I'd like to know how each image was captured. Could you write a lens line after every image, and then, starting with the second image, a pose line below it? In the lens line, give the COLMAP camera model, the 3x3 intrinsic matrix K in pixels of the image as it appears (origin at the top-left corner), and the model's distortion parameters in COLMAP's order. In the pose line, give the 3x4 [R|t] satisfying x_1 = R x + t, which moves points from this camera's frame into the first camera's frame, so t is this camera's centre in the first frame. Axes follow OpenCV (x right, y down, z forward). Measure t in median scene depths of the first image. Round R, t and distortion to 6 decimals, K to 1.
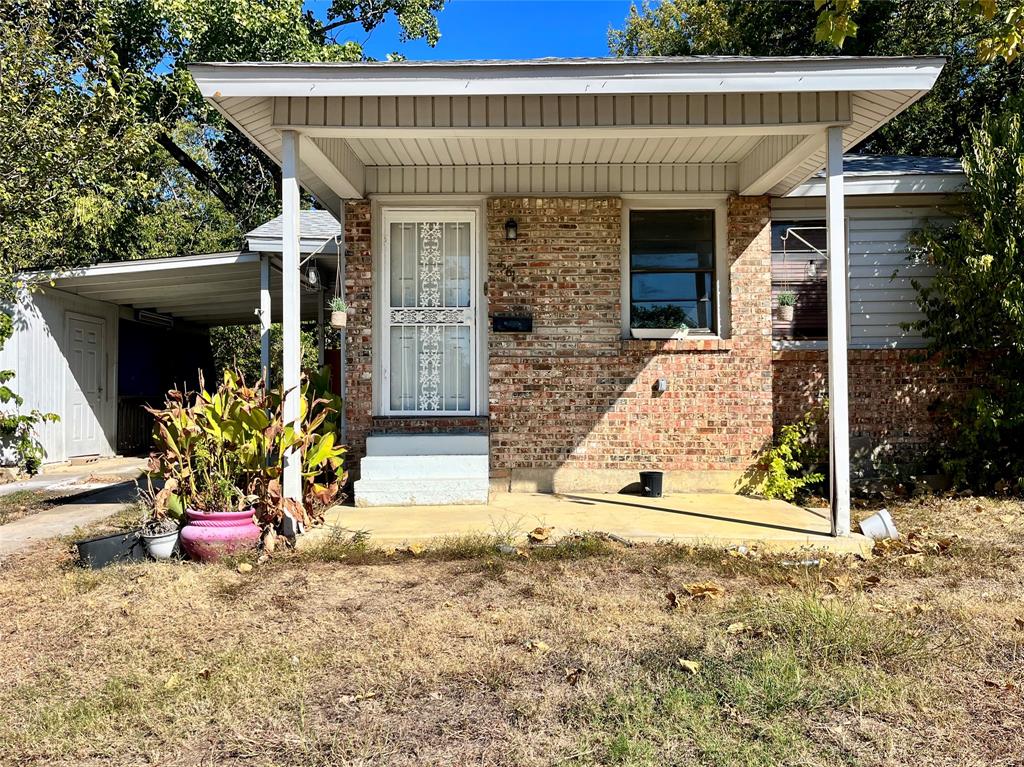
lens RADIAL K [[885.9, 0, 512.0], [0, 885.9, 383.5], [0, 0, 1]] dist [0.100075, -0.170333]
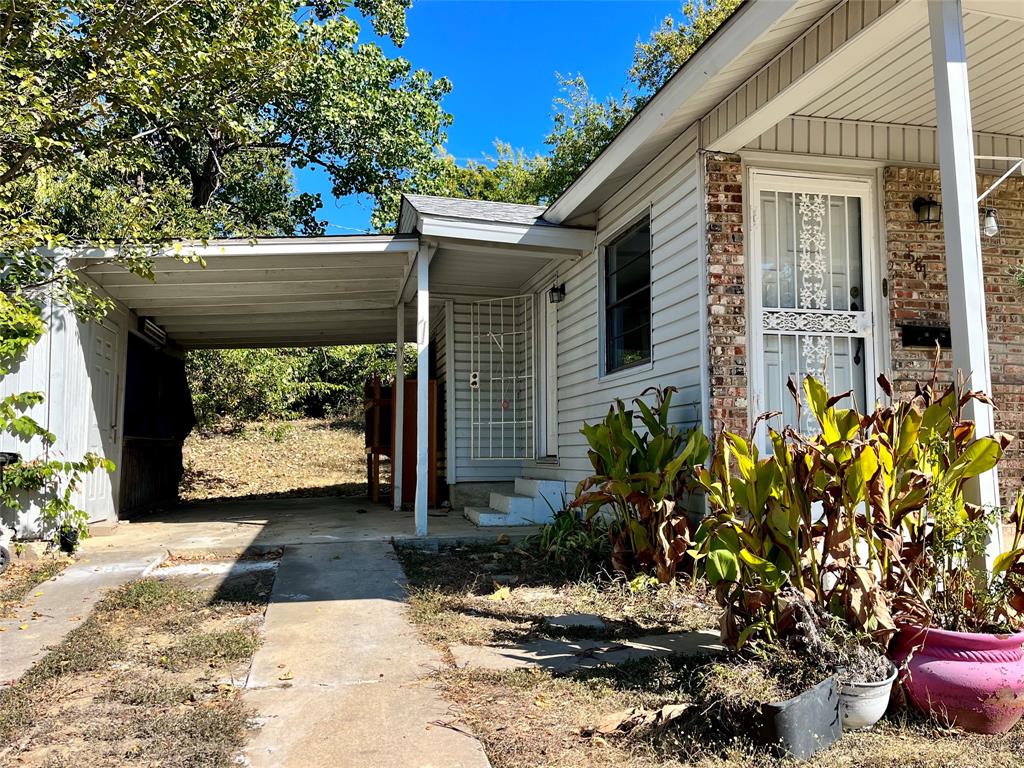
lens RADIAL K [[885.9, 0, 512.0], [0, 885.9, 384.0], [0, 0, 1]] dist [0.100075, -0.170333]
pose [[0.967438, 0.026326, 0.251734, -0.509544], [-0.011063, 0.998024, -0.061855, 0.021302], [-0.252865, 0.057056, 0.965818, 0.368714]]
